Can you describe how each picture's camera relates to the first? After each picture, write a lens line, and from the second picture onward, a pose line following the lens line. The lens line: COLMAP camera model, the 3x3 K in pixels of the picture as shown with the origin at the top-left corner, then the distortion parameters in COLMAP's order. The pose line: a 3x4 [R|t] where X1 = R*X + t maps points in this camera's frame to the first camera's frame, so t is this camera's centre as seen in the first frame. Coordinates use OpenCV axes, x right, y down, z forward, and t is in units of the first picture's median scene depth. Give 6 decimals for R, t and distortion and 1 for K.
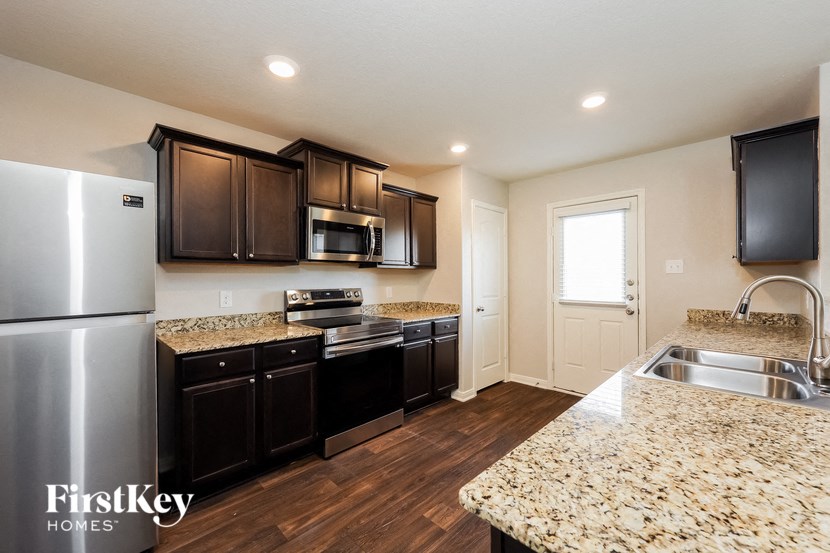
lens RADIAL K [[334.2, 0, 412.3], [0, 334.2, 275.9], [0, 0, 1]] dist [0.004792, -0.000326]
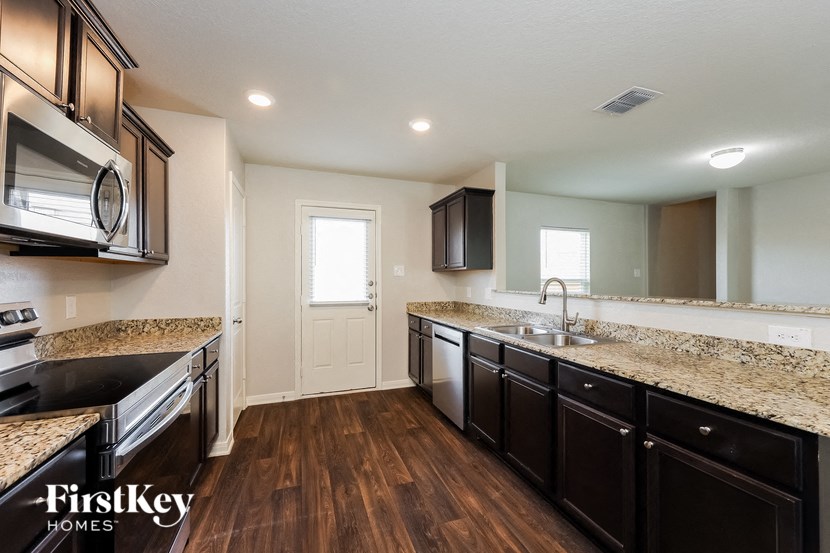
lens RADIAL K [[334.2, 0, 419.6], [0, 334.2, 275.5], [0, 0, 1]] dist [0.004792, -0.000326]
pose [[0.429642, 0.012150, 0.902918, -0.324182], [-0.007616, 0.999923, -0.009831, 0.002780], [-0.902967, -0.002653, 0.429701, 0.336190]]
